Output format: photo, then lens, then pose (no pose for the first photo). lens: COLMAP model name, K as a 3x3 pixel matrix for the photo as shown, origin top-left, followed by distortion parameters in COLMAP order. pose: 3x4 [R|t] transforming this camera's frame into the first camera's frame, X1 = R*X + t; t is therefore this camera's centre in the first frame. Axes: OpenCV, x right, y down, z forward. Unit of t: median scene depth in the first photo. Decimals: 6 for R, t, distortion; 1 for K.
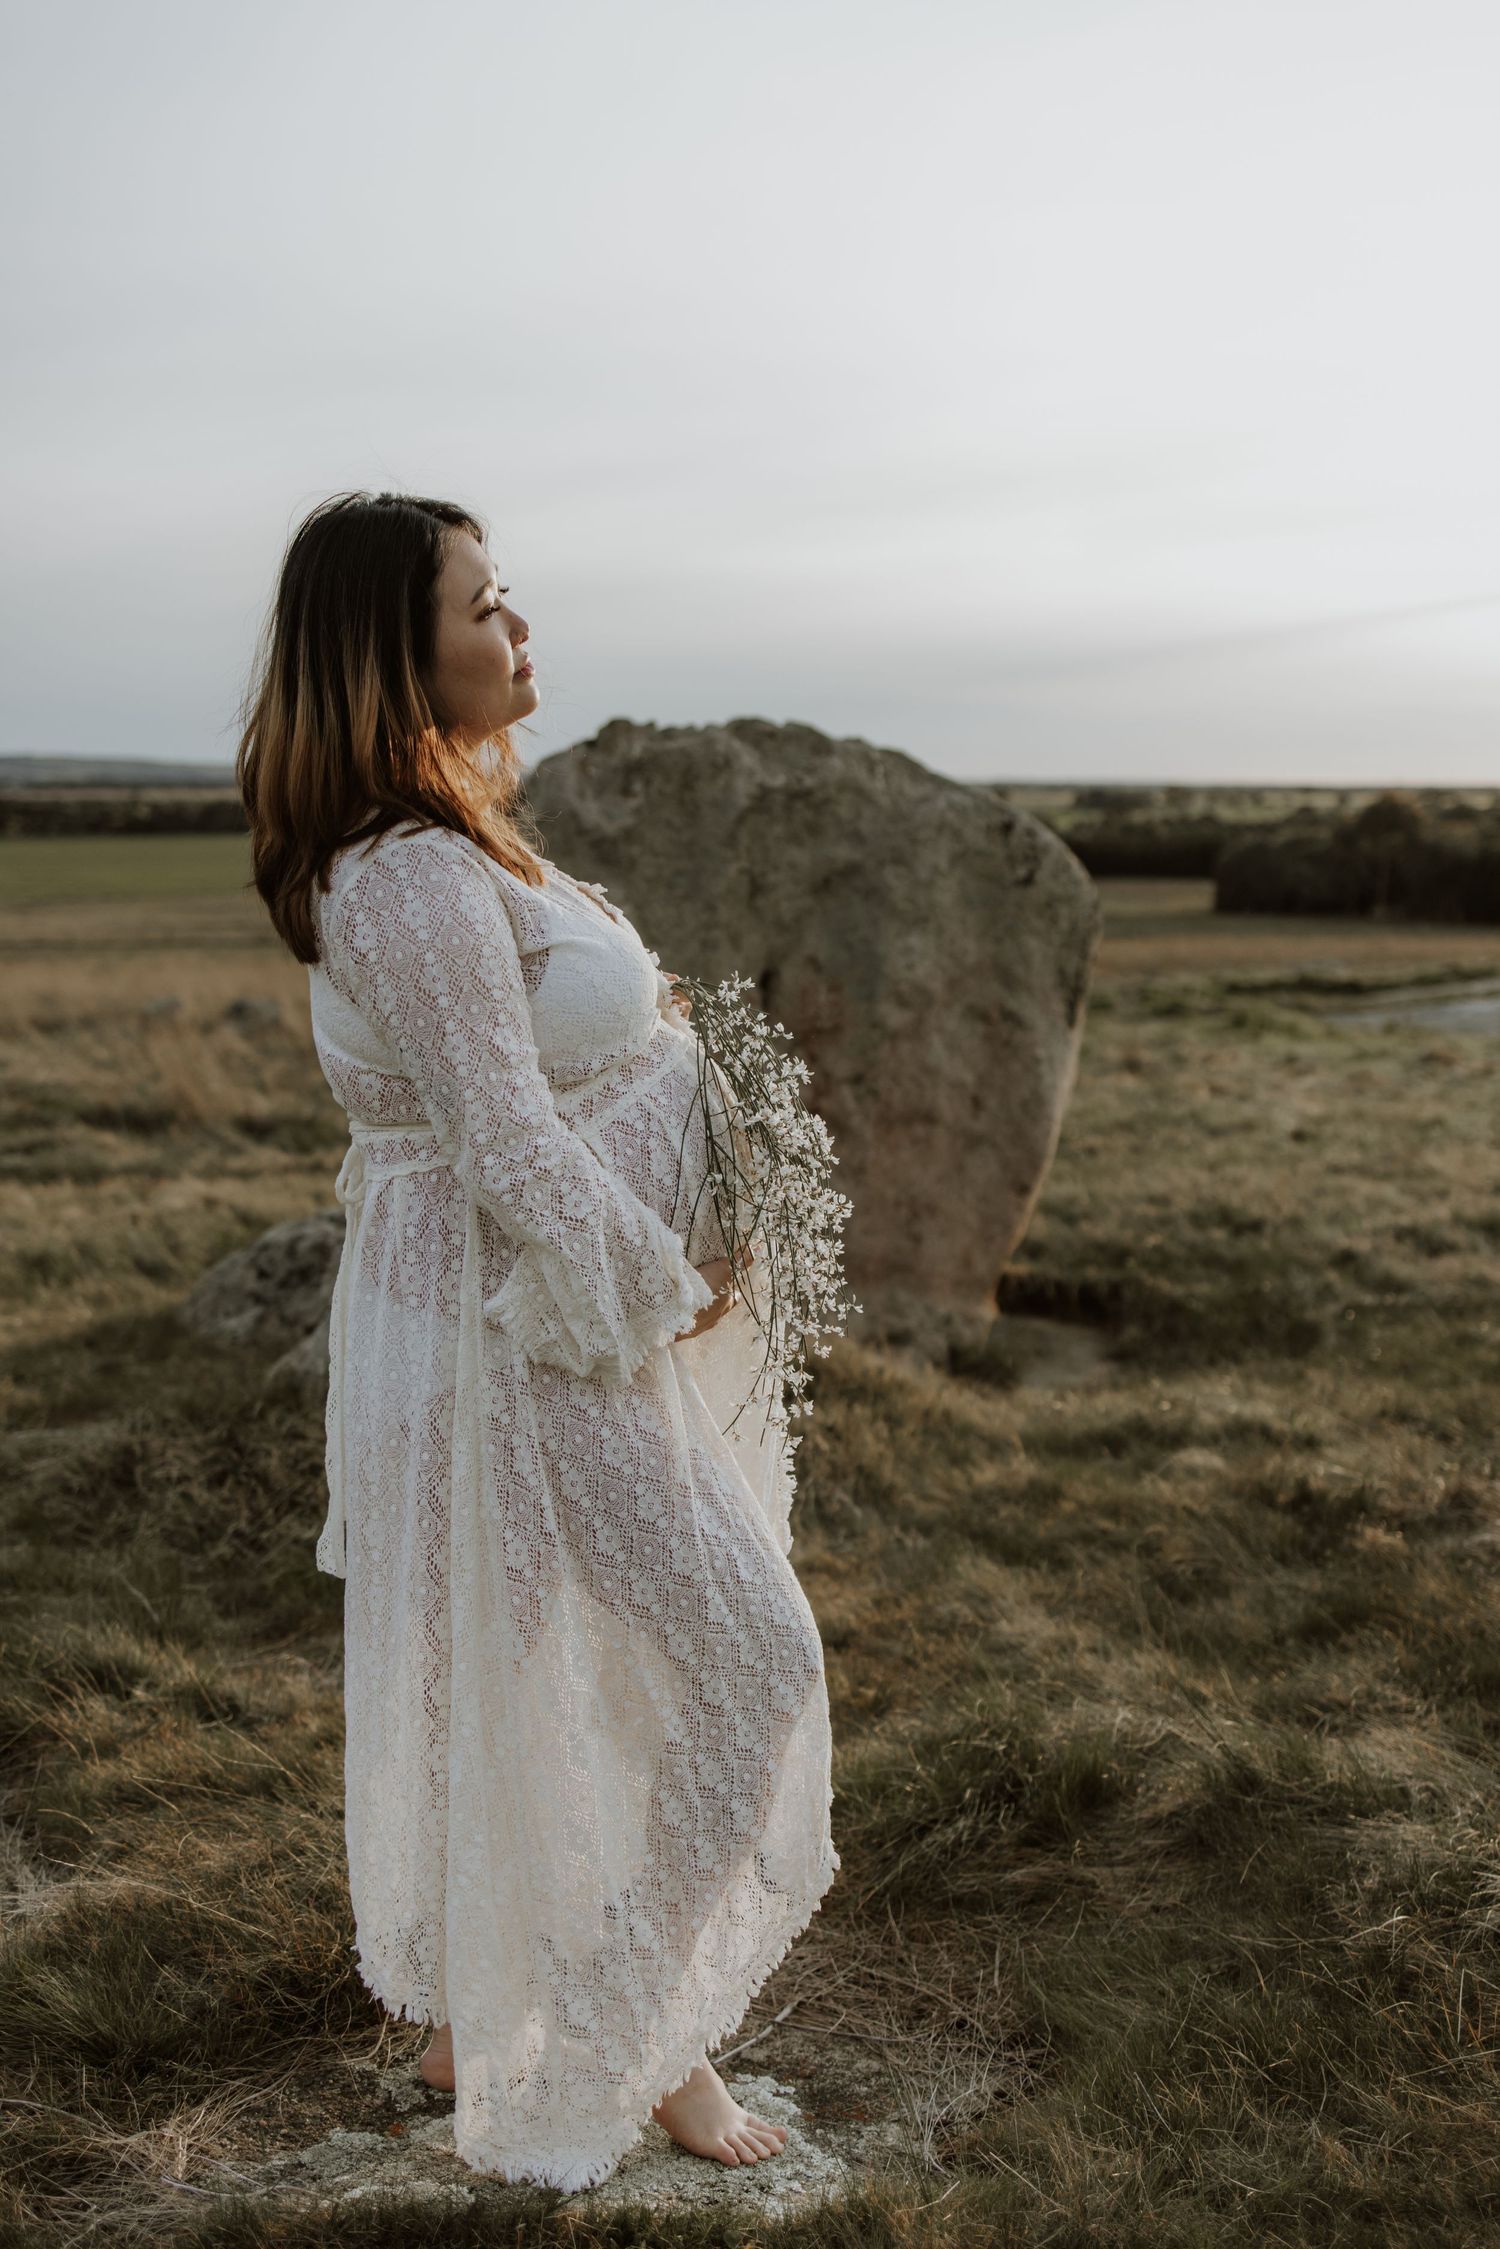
lens RADIAL K [[2312.4, 0, 750.0], [0, 2312.4, 1124.5], [0, 0, 1]] dist [0.007424, 0.010807]
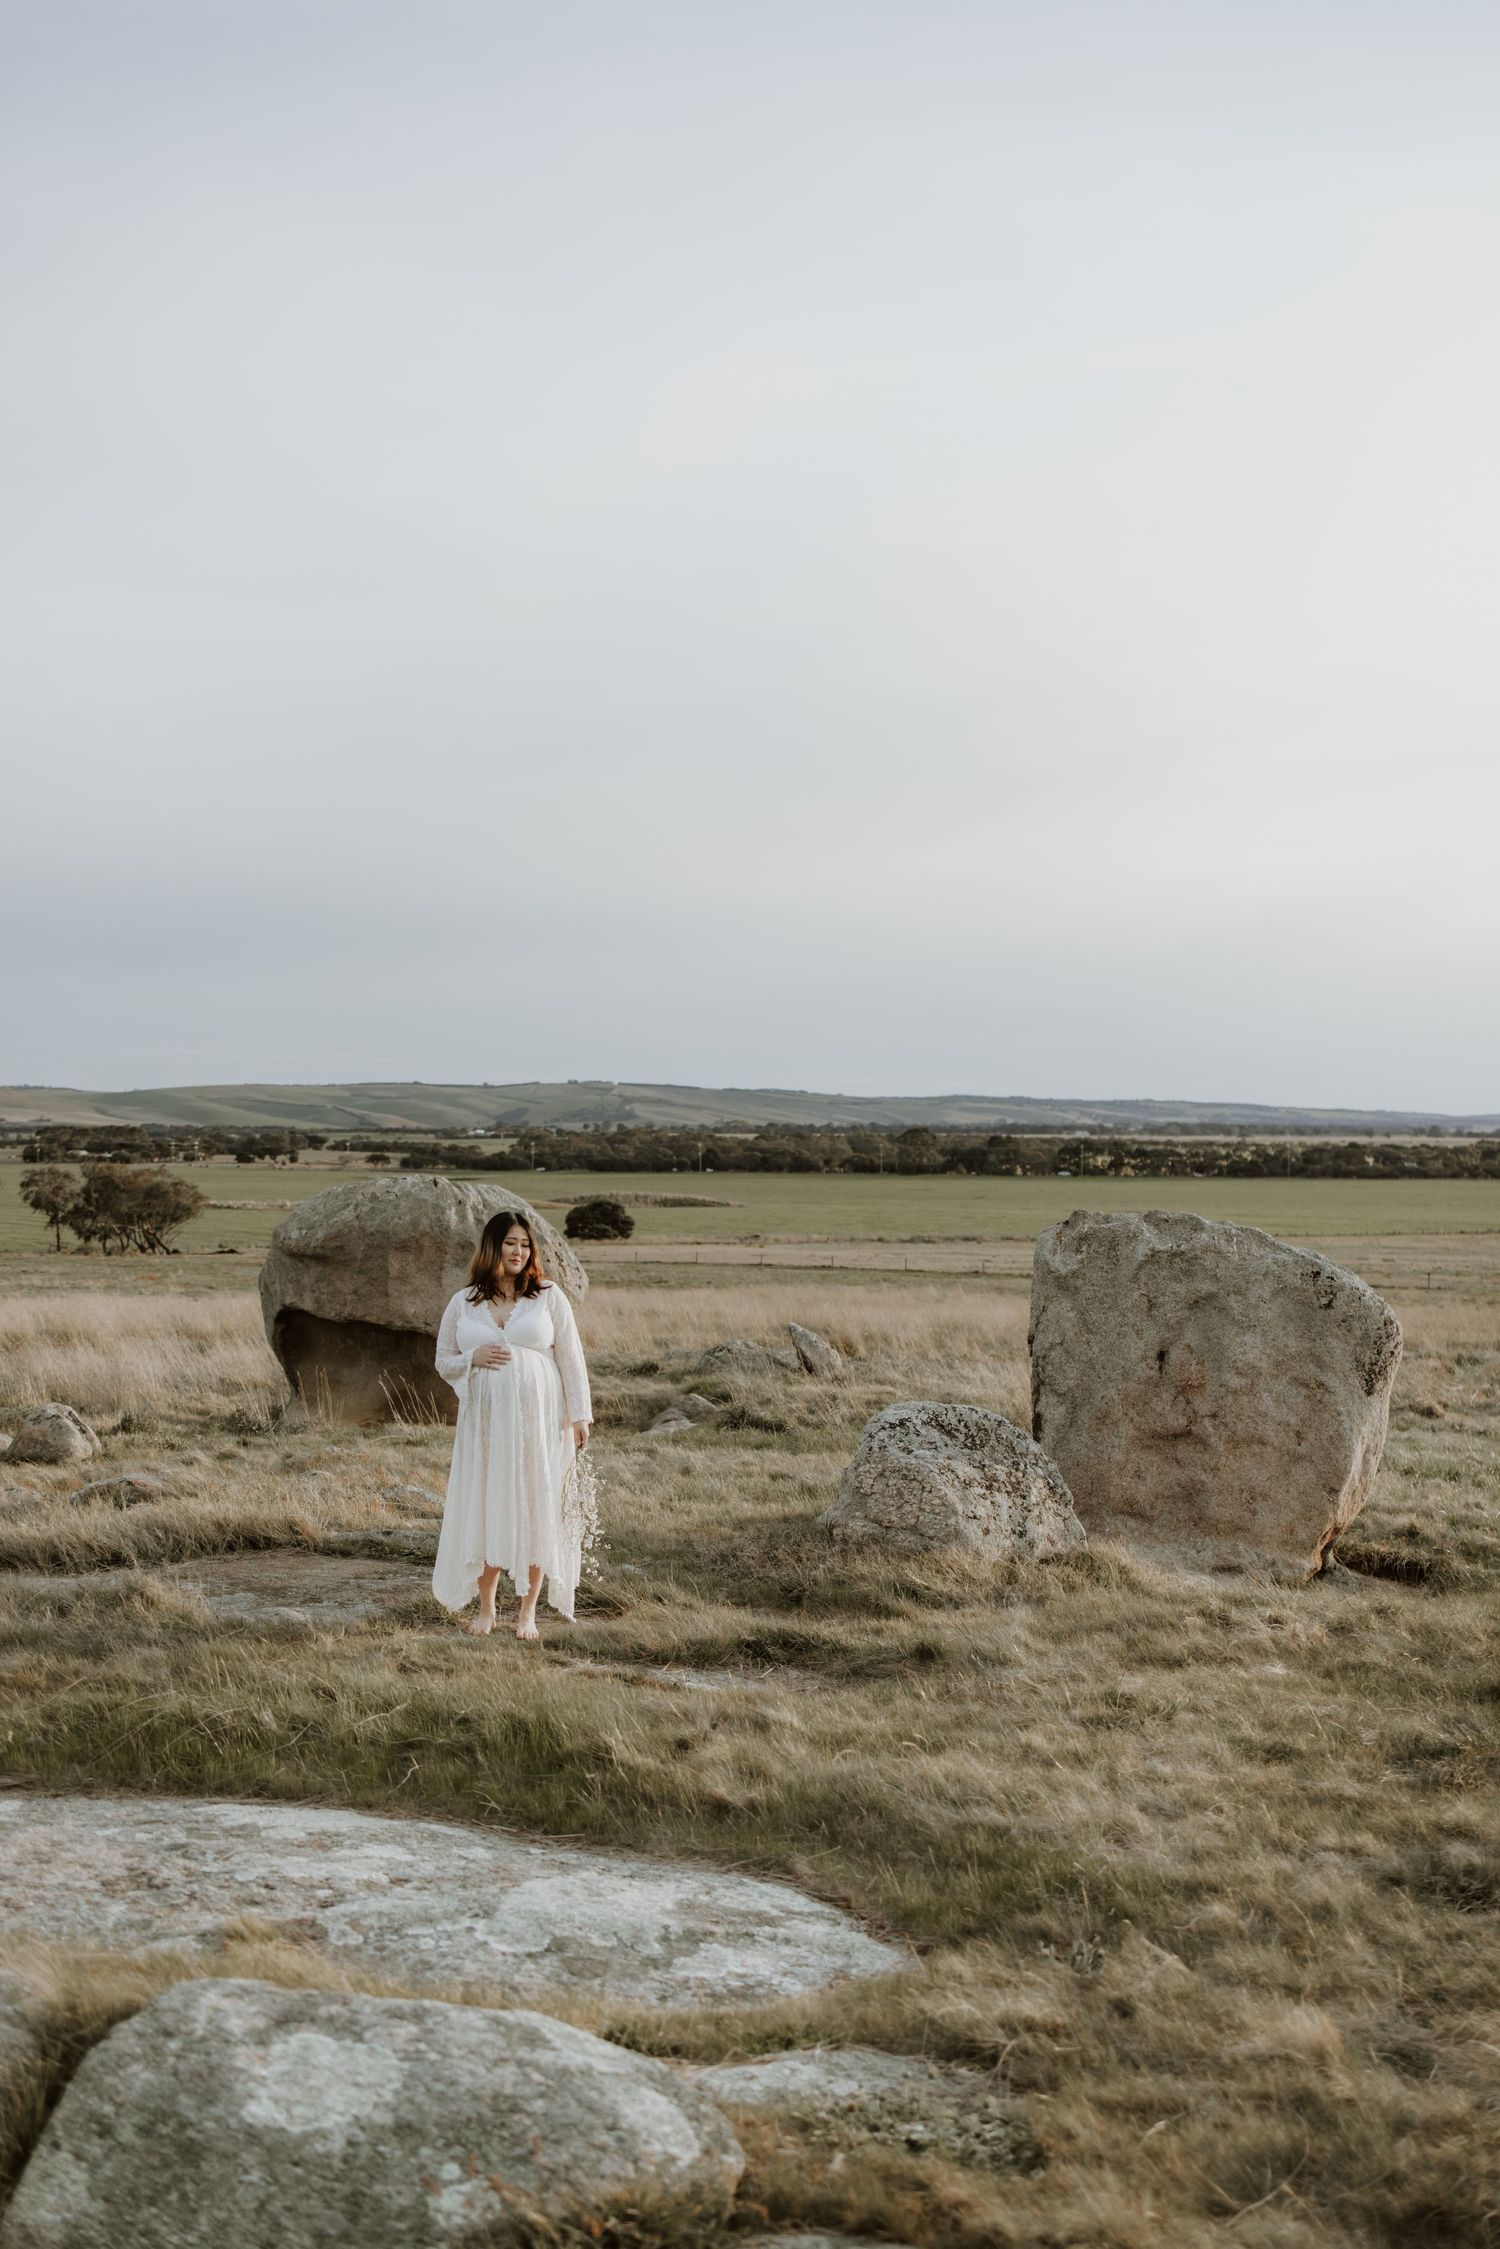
lens RADIAL K [[2304.4, 0, 750.0], [0, 2304.4, 1124.5], [0, 0, 1]] dist [0.043046, -0.043557]
pose [[0.887188, 0.007476, -0.461348, 0.553717], [-0.074070, 0.989209, -0.126410, 0.009697], [0.455425, 0.146322, 0.878167, -0.746224]]
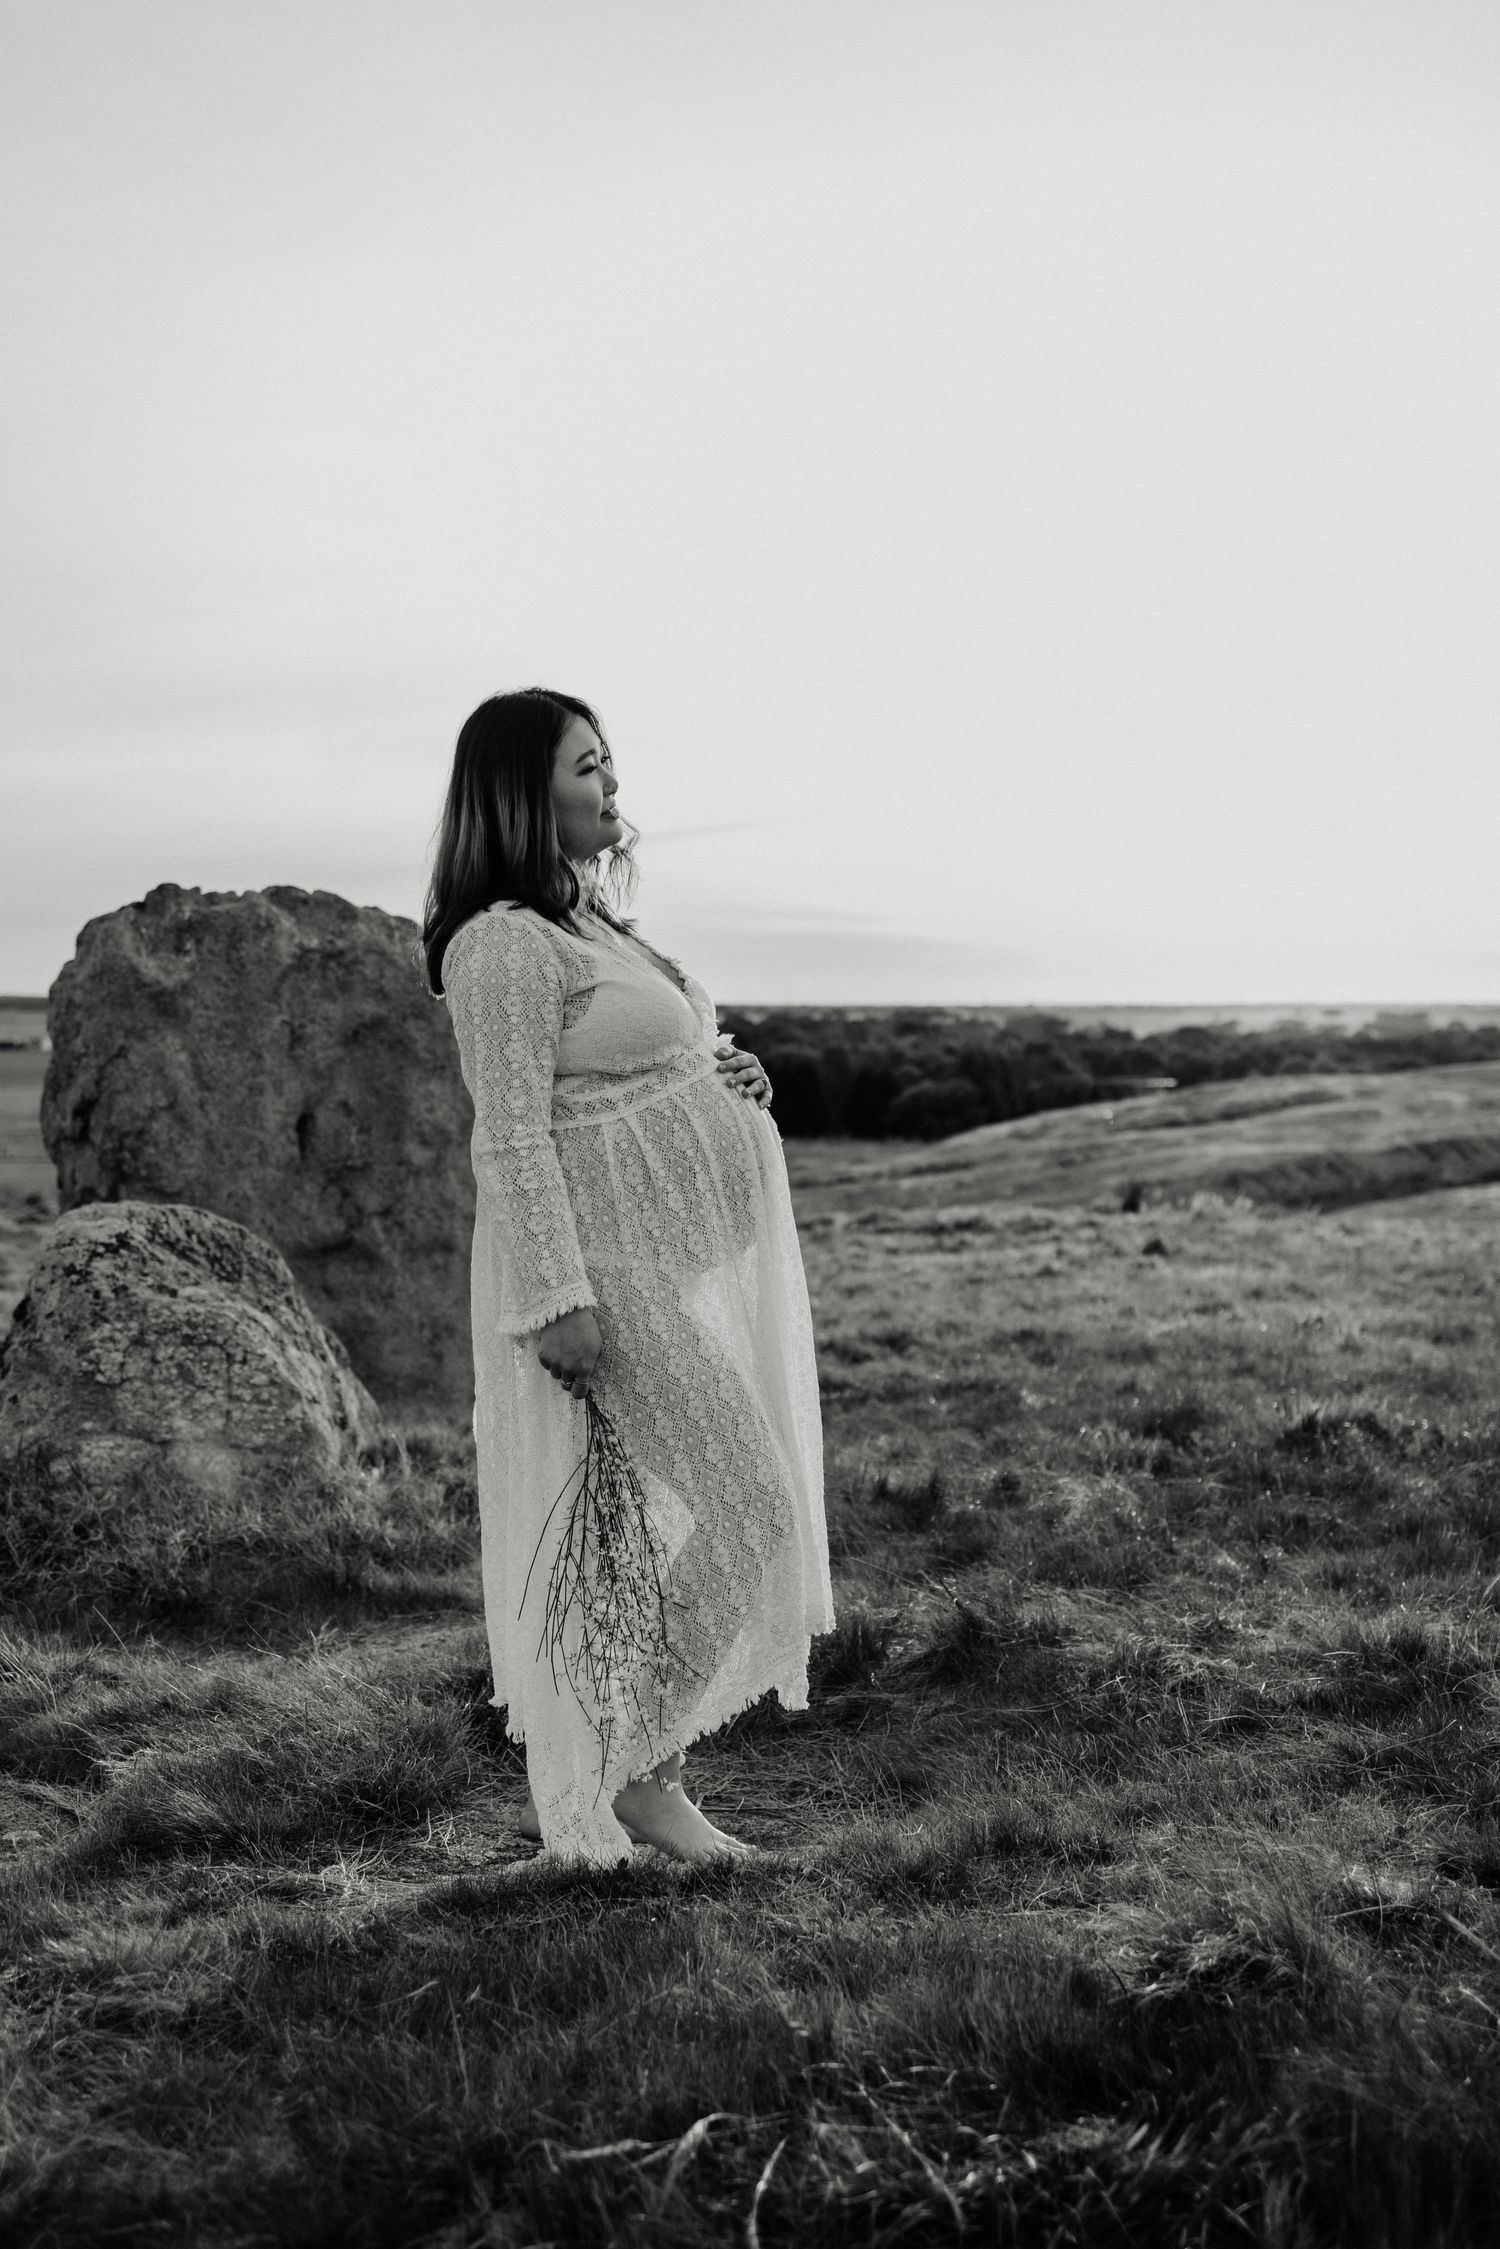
lens RADIAL K [[2350.2, 0, 750.0], [0, 2350.2, 1124.5], [0, 0, 1]] dist [0.013222, 0.007685]
pose [[0.948578, -0.015053, 0.316185, -0.146341], [0.045409, 0.995009, -0.088858, 0.047563], [-0.313269, 0.098647, 0.944527, -0.120442]]
